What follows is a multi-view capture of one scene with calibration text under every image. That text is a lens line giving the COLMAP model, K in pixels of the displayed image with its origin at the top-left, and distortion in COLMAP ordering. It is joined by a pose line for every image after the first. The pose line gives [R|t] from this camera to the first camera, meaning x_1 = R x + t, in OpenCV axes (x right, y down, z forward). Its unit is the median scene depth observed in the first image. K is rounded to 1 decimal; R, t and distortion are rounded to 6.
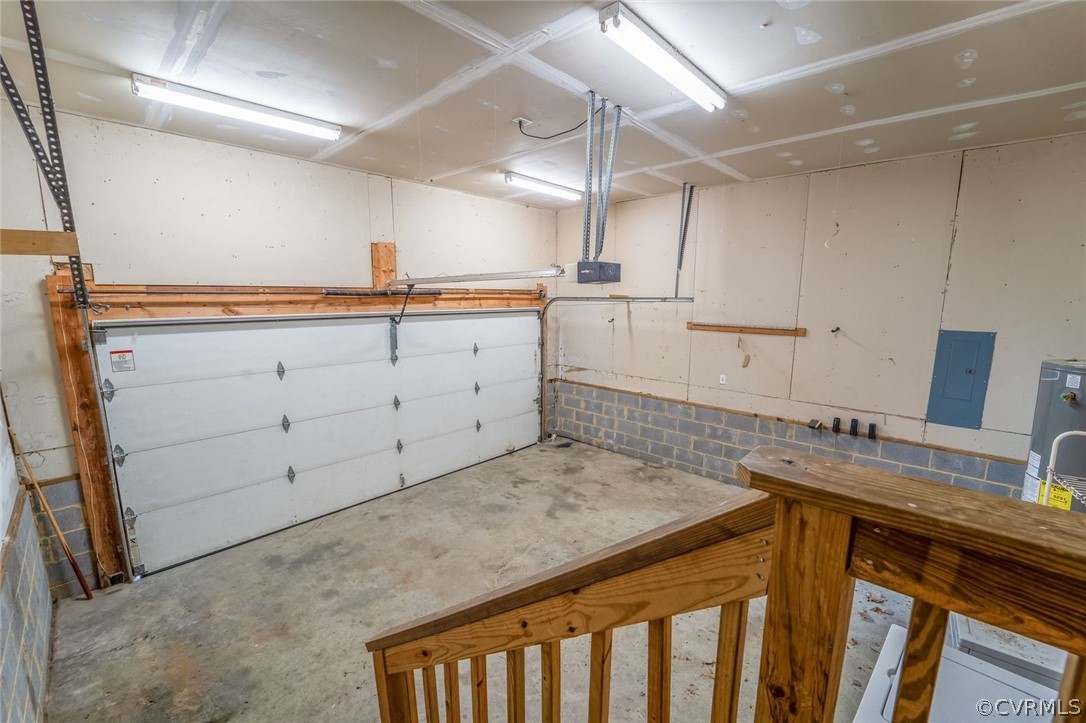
lens RADIAL K [[441.8, 0, 548.7], [0, 441.8, 363.0], [0, 0, 1]] dist [-0.016996, -0.000285]
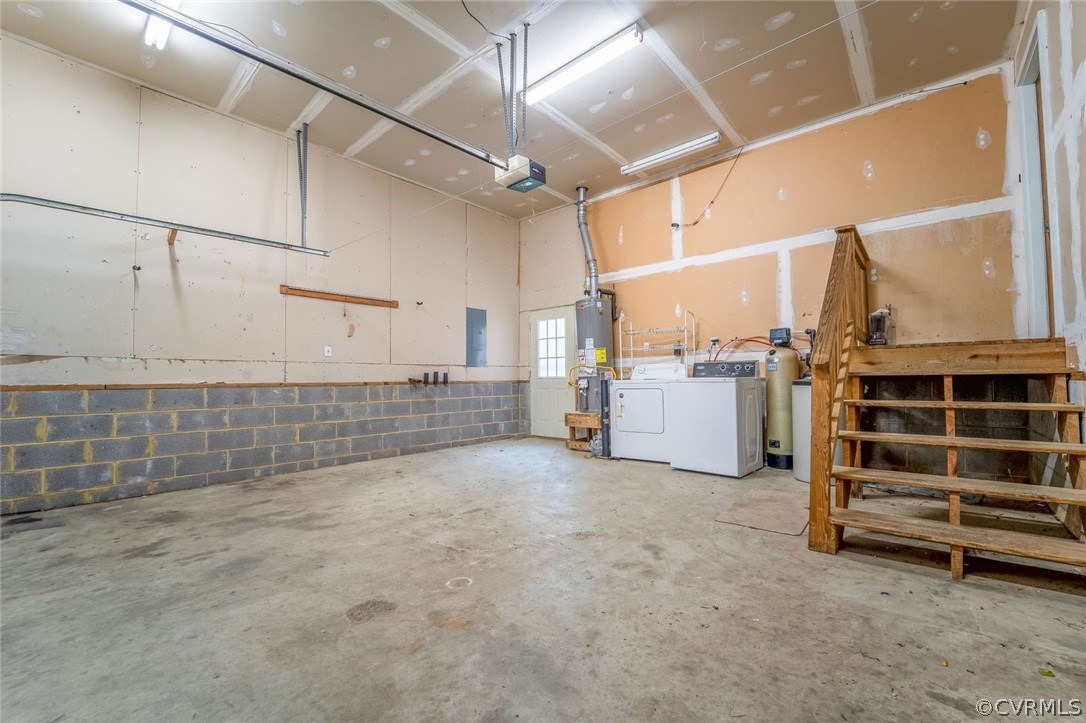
lens RADIAL K [[441.8, 0, 549.9], [0, 441.8, 366.1], [0, 0, 1]] dist [-0.016996, -0.000285]
pose [[-0.016255, 0.021178, 0.999644, -0.523006], [0.162992, 0.986459, -0.018248, 0.157979], [-0.986493, 0.162638, -0.019487, 0.562387]]
